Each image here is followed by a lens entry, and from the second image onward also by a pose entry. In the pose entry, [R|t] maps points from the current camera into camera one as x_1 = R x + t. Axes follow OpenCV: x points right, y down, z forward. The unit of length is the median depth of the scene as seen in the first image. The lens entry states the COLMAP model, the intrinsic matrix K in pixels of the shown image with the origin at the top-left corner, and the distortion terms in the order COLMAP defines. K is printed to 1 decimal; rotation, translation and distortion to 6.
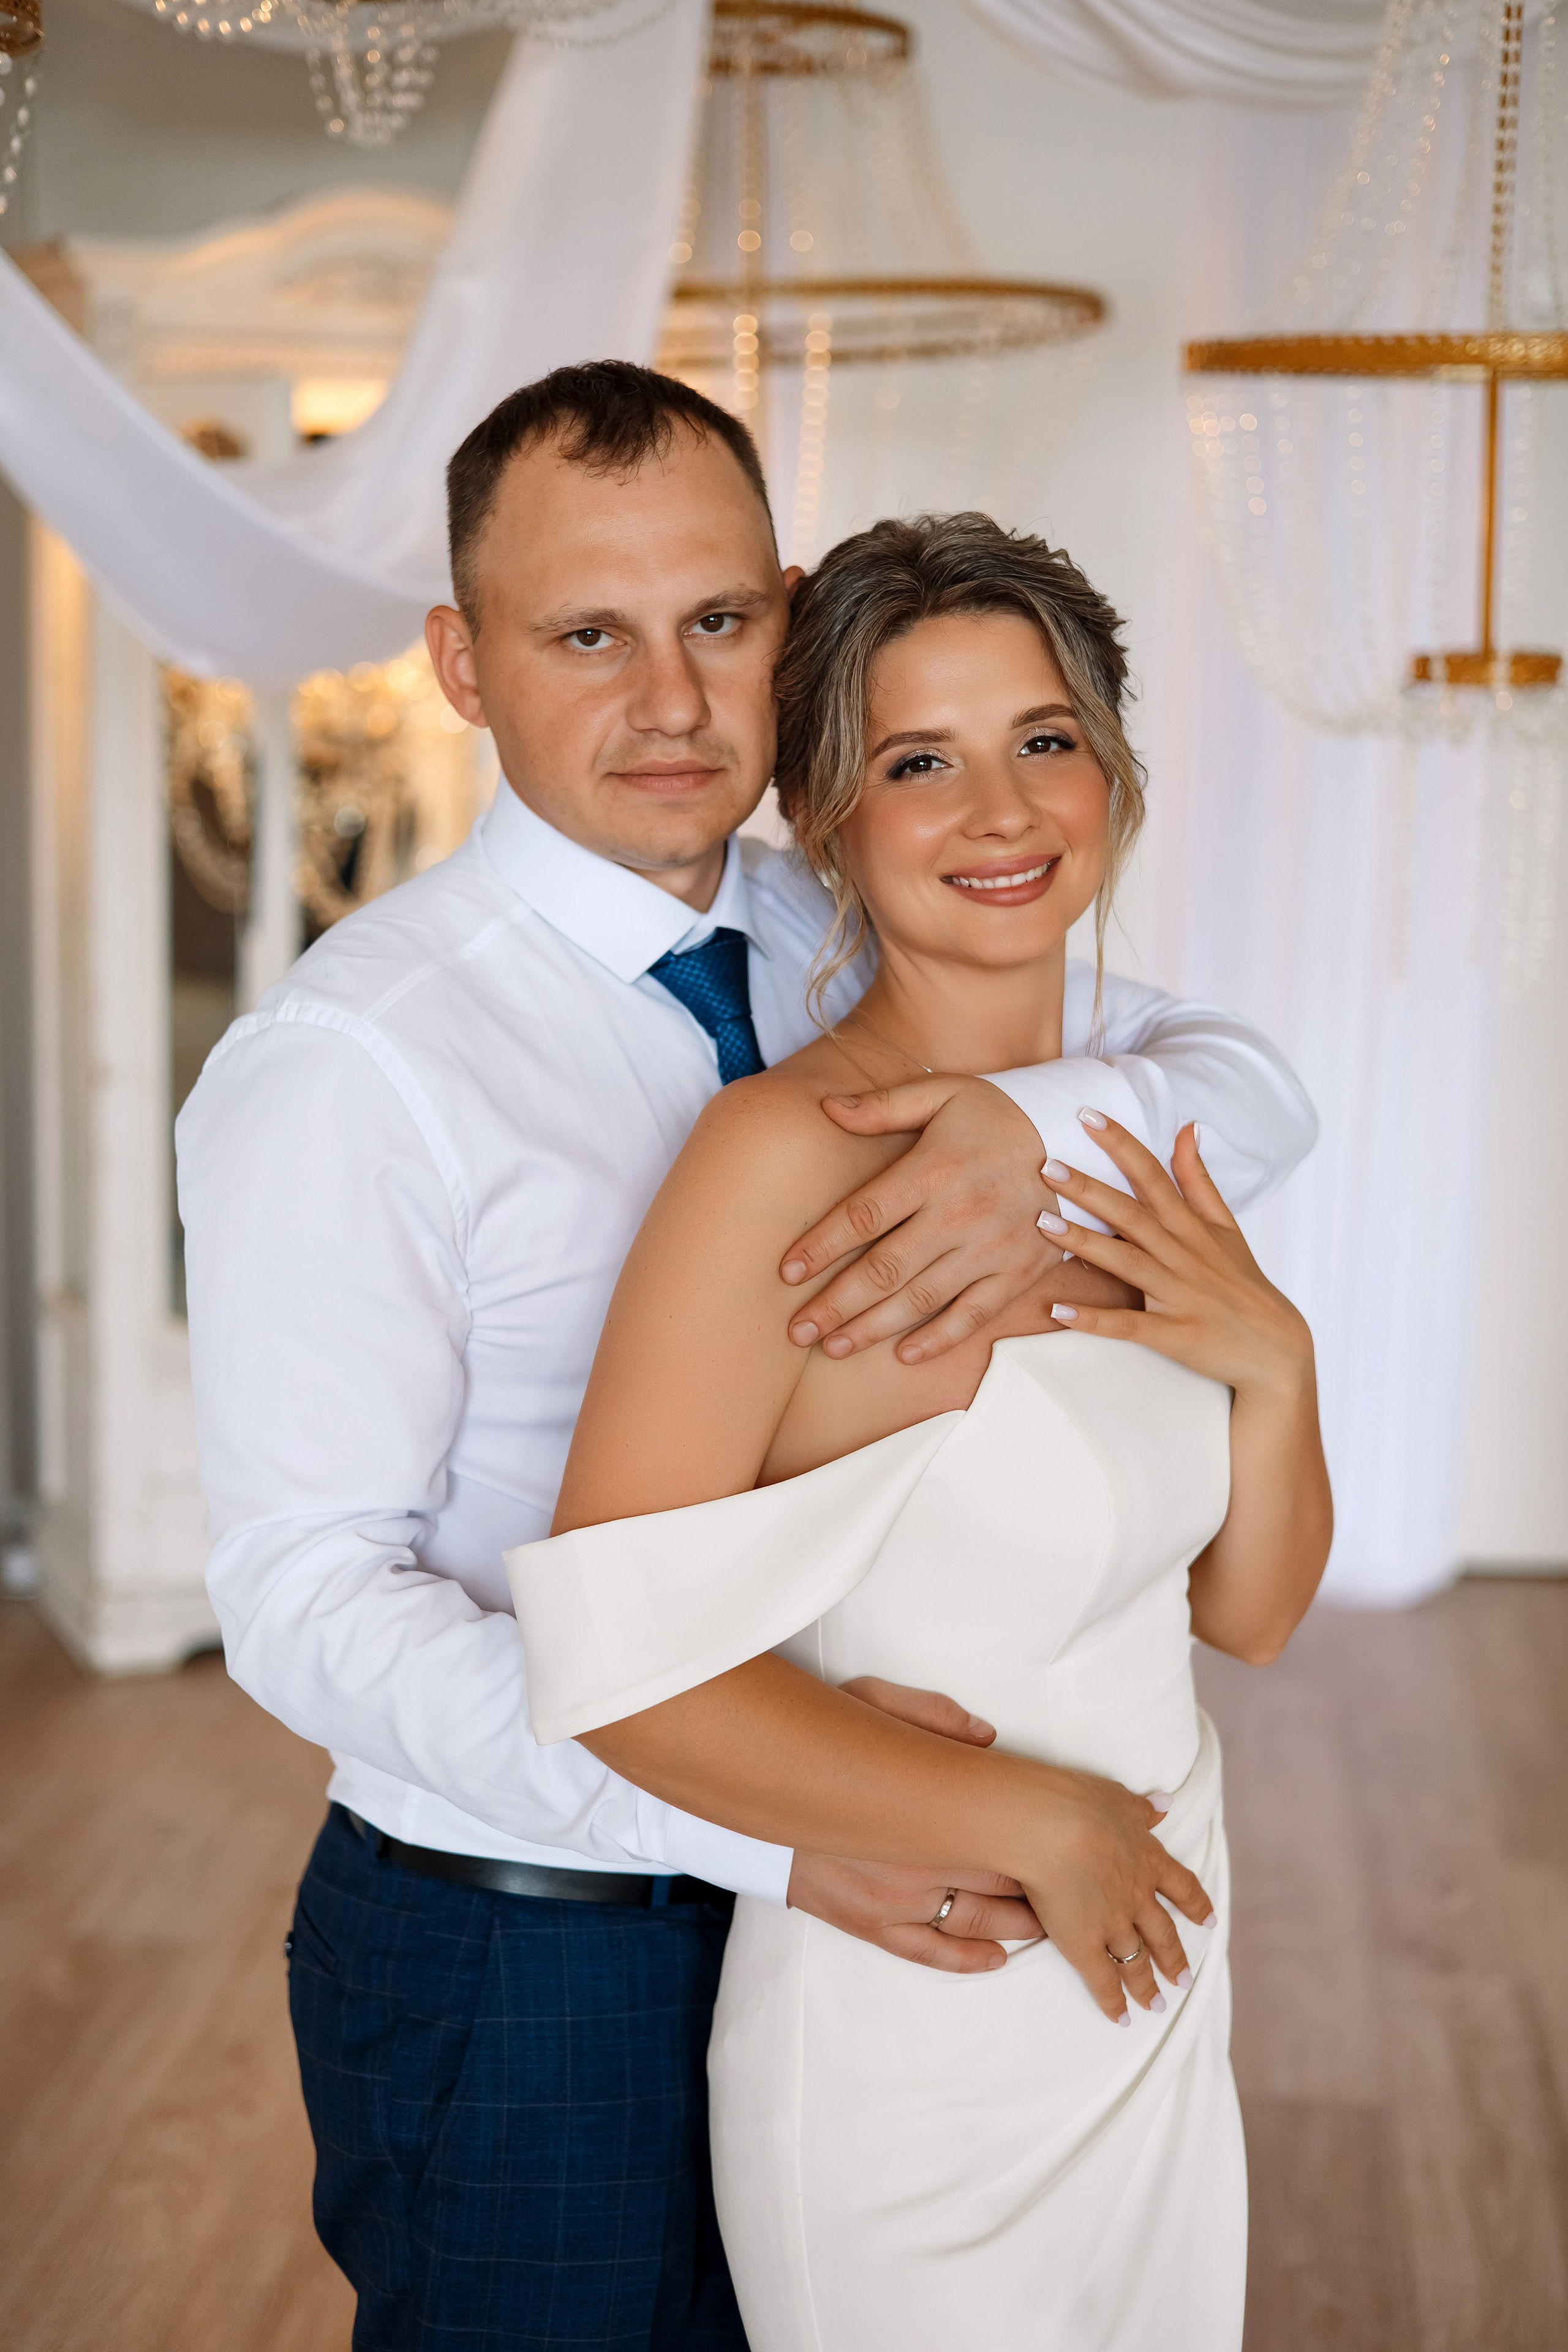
lens RADIAL K [[3288.2, 0, 785.4], [0, 3288.2, 1168.0], [0, 0, 1]] dist [0.000200, -0.003981]
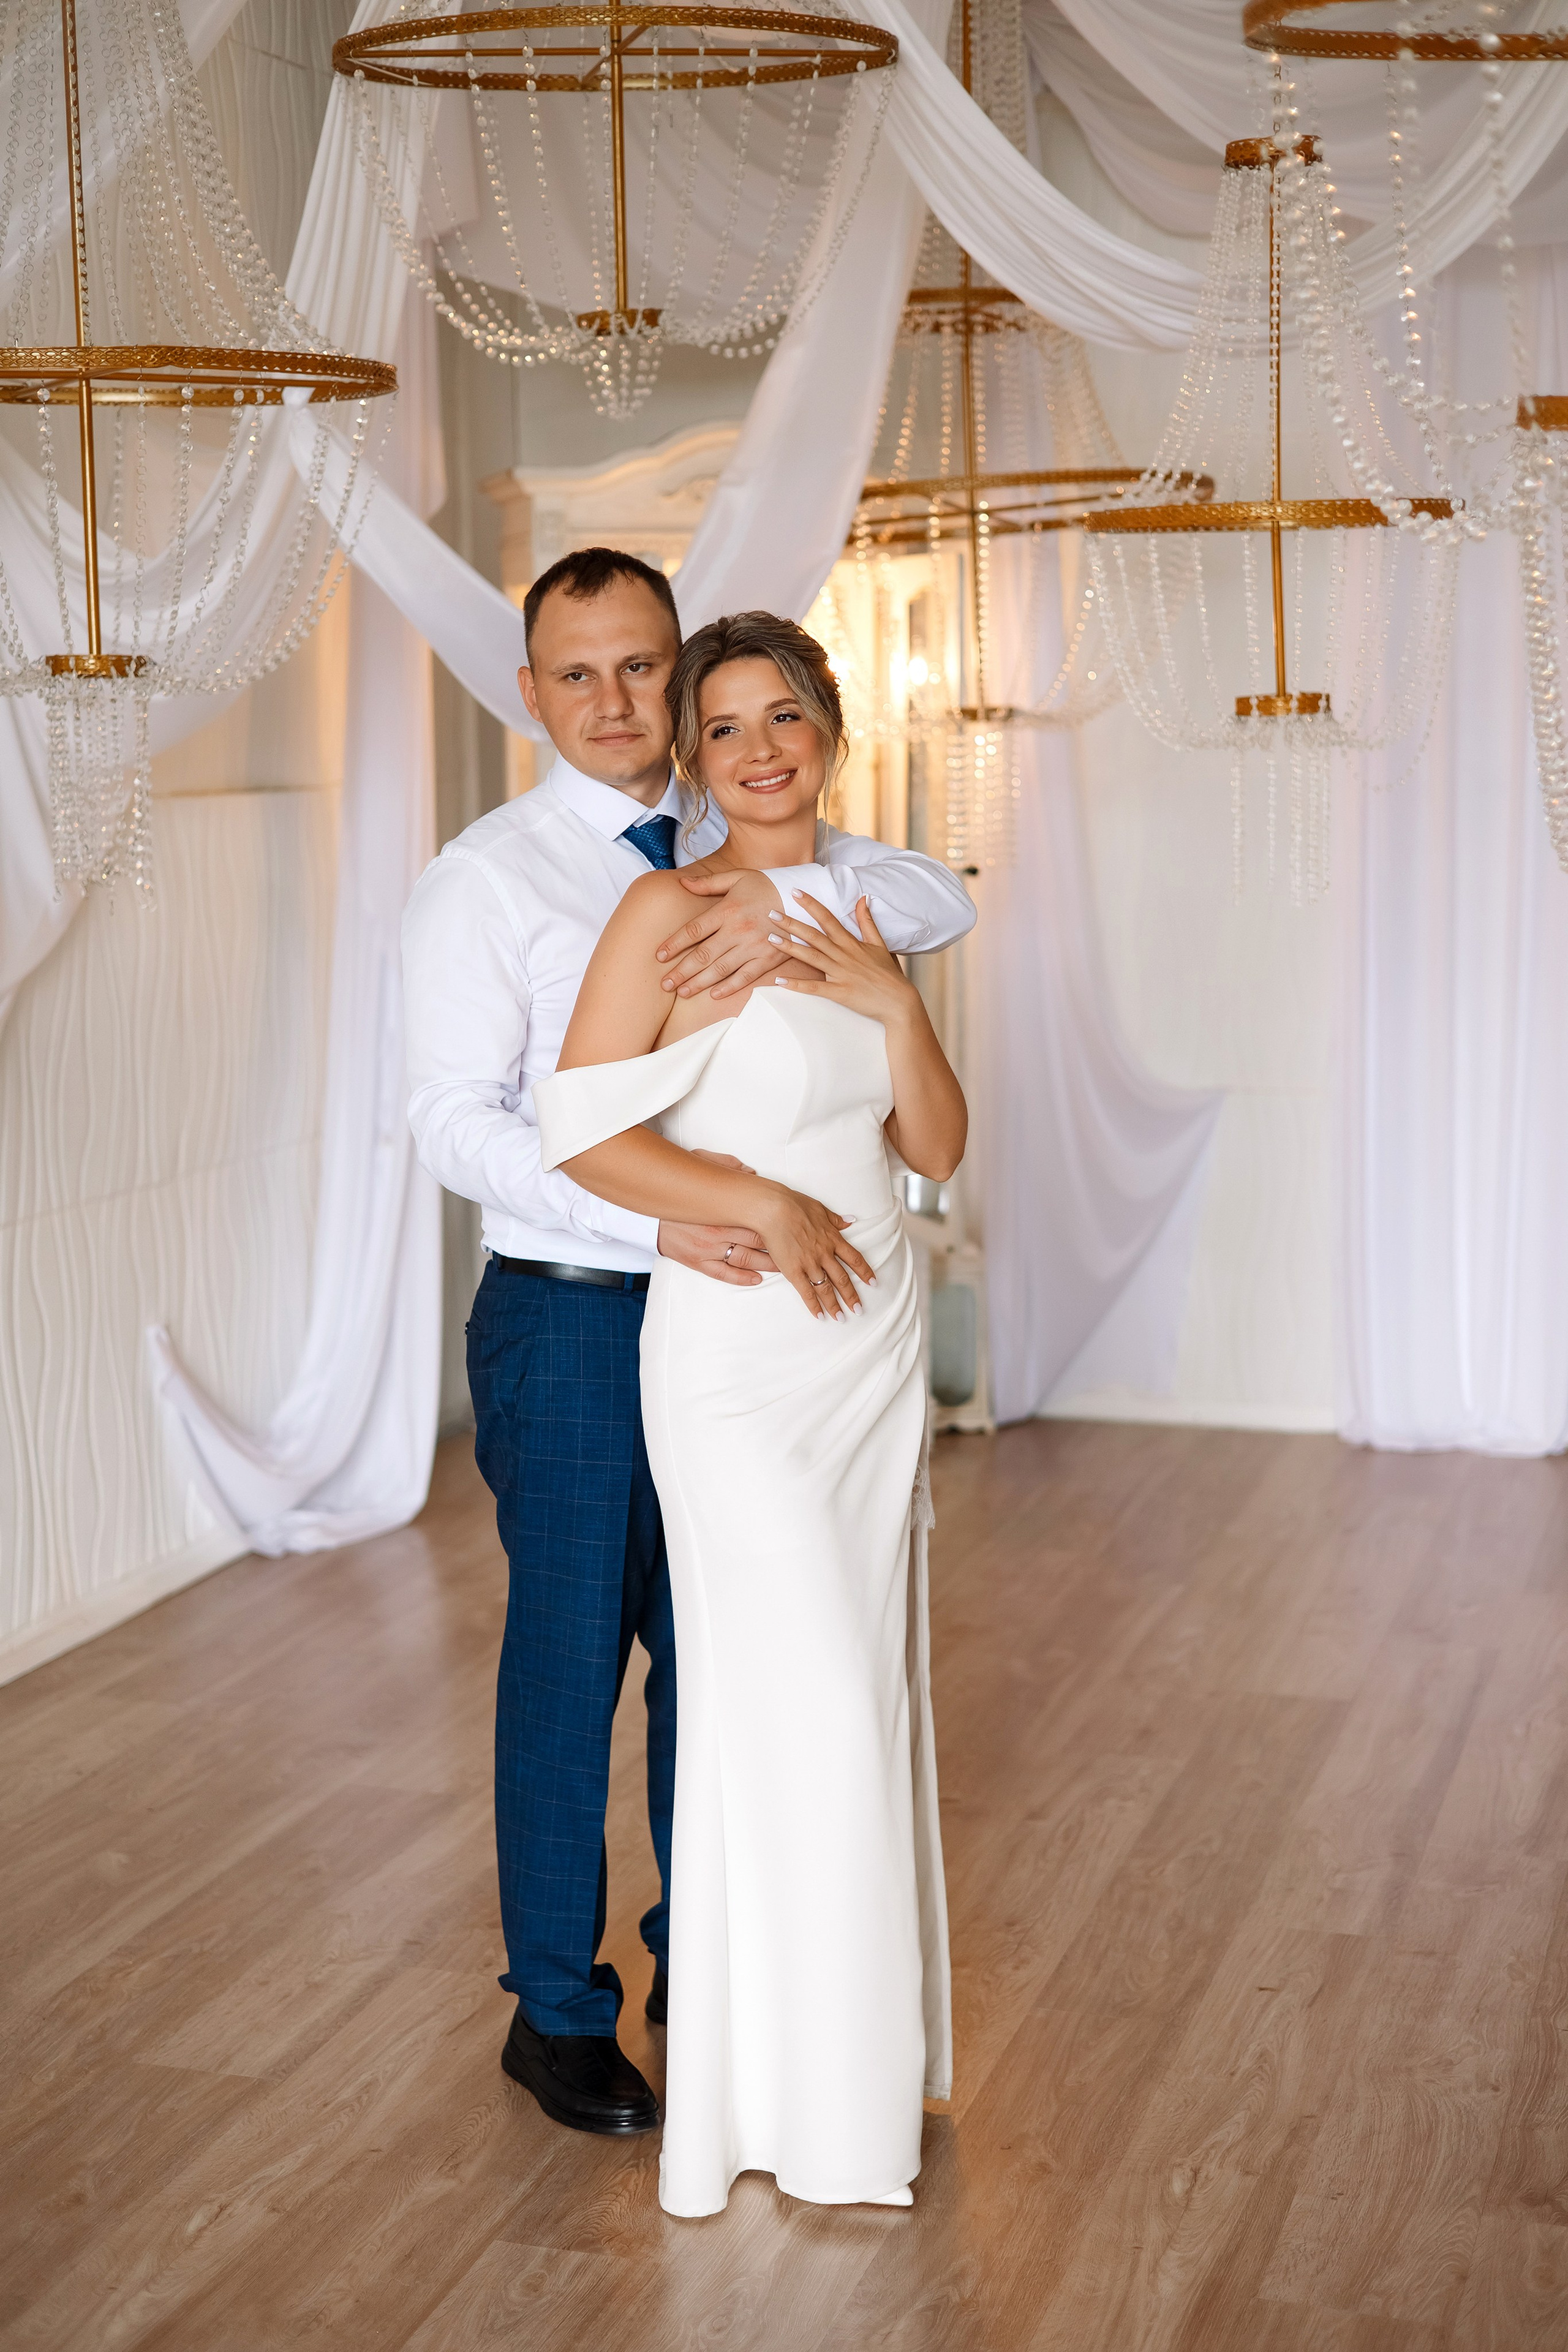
lens RADIAL K [[3288.2, 0, 785.4], [0, 3288.2, 1168.0], [0, 0, 1]] dist [0.000200, -0.003981]
pose [[0.981766, -0.009858, -0.189837, 0.468590], [0.000815, 0.998864, -0.047651, 0.258013], [0.190091, 0.046627, 0.980659, -1.052223]]
